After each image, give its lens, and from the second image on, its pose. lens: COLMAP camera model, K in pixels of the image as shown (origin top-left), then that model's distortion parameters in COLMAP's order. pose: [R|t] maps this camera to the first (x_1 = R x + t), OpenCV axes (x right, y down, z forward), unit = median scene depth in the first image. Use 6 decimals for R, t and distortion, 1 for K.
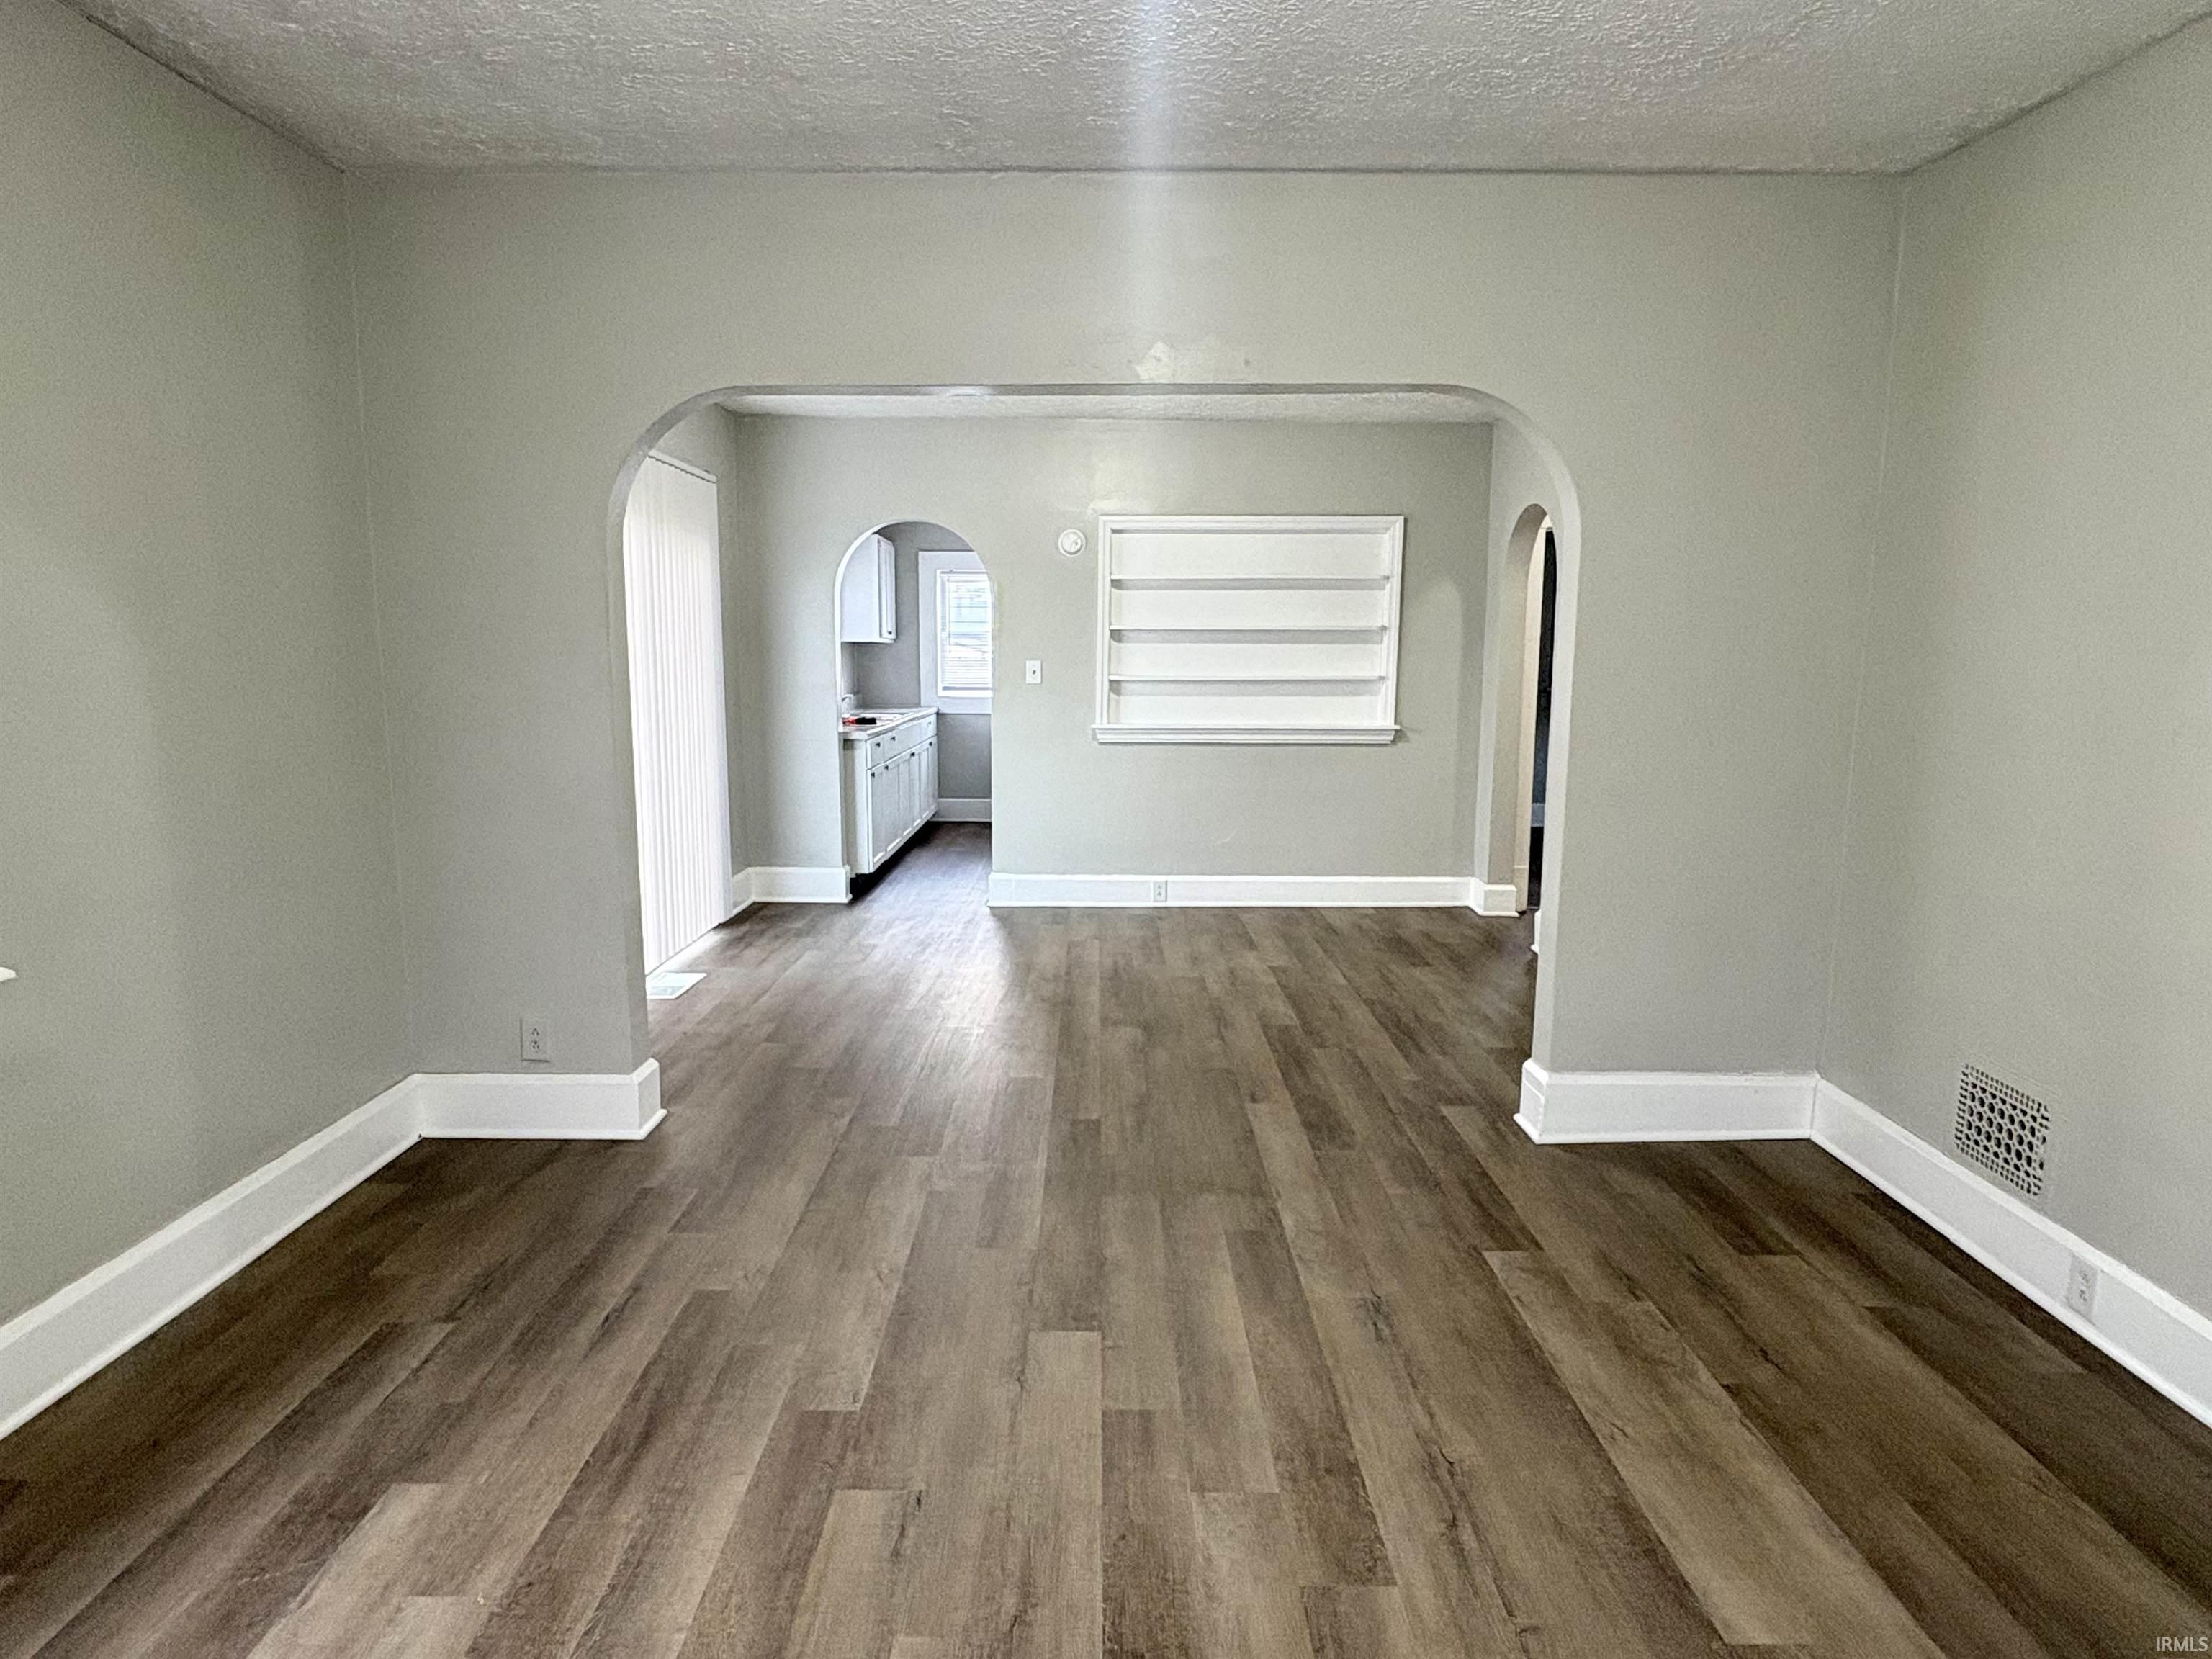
lens RADIAL K [[1312.9, 0, 1103.1], [0, 1312.9, 832.2], [0, 0, 1]] dist [-0.001047, -0.000325]
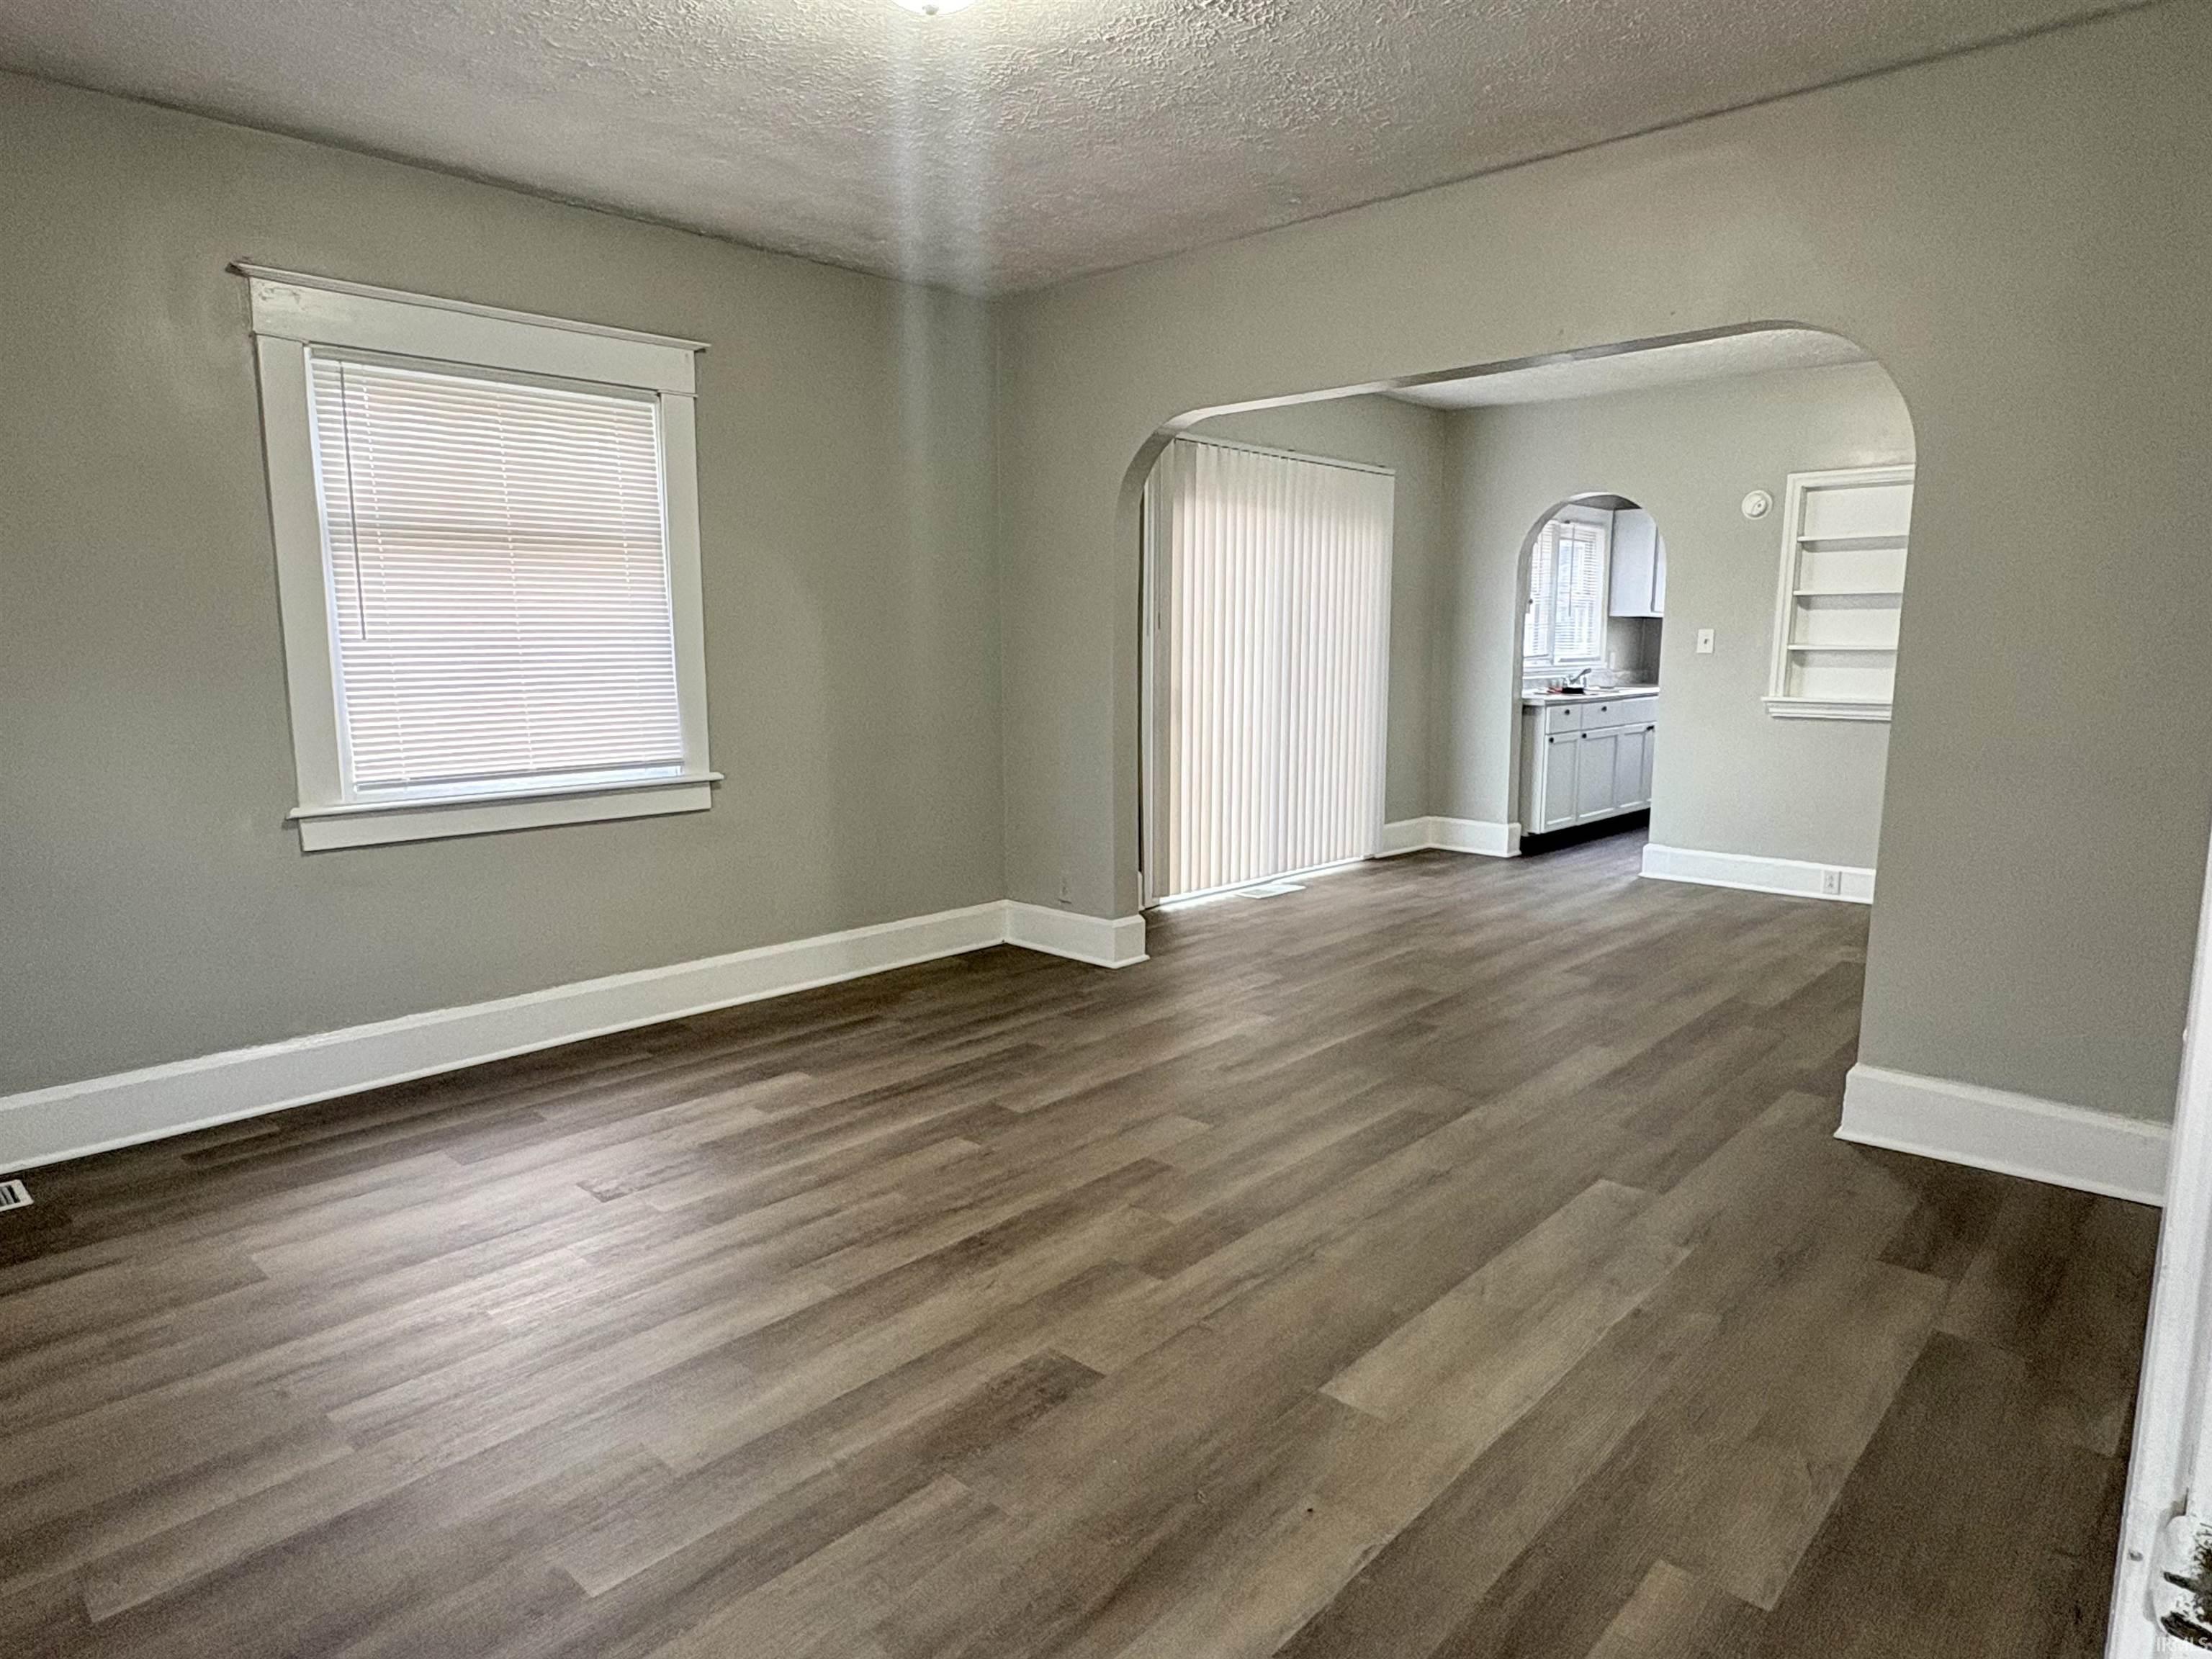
lens RADIAL K [[1312.9, 0, 1098.2], [0, 1312.9, 833.6], [0, 0, 1]] dist [-0.001047, -0.000325]
pose [[0.728636, 0.098383, -0.677799, 0.561197], [-0.092335, 0.994705, 0.045121, 0.033134], [0.678649, 0.029708, 0.733862, -0.027043]]
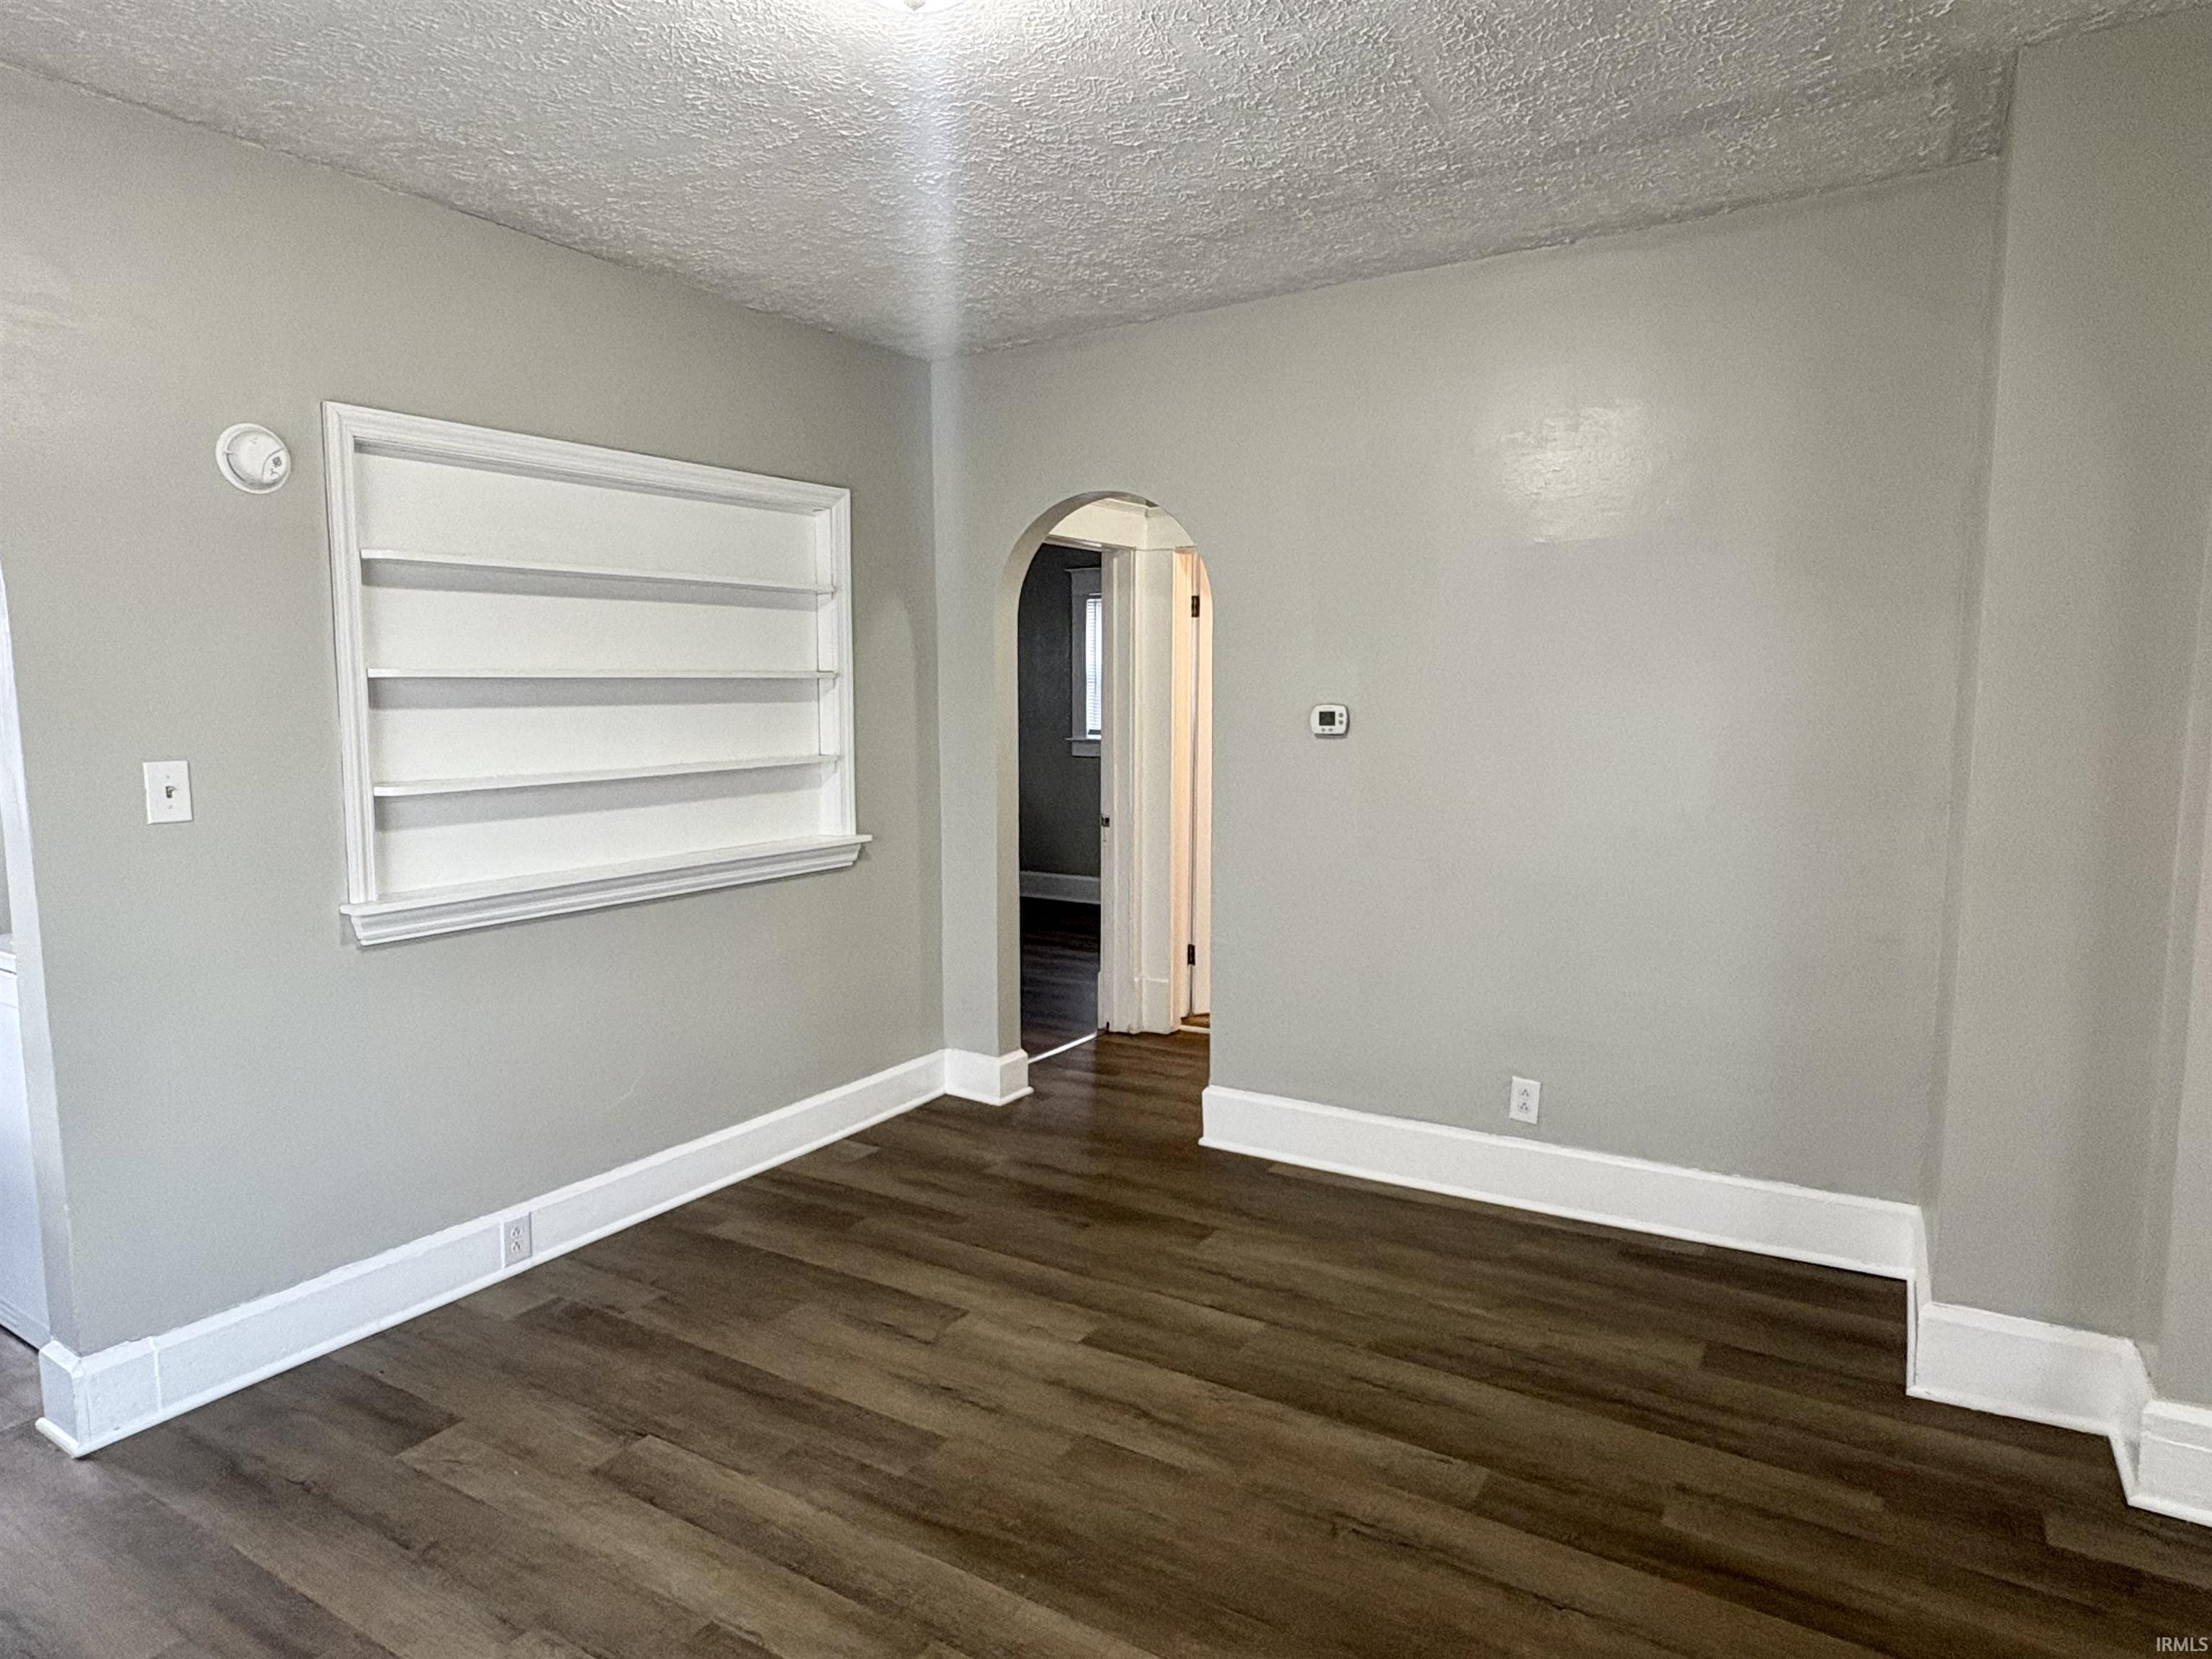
lens RADIAL K [[1312.9, 0, 1108.4], [0, 1312.9, 841.2], [0, 0, 1]] dist [-0.001047, -0.000325]
pose [[0.532774, -0.106680, 0.839506, -0.432426], [0.121987, 0.991343, 0.048559, -0.180502], [-0.837419, 0.076538, 0.541176, 1.104444]]
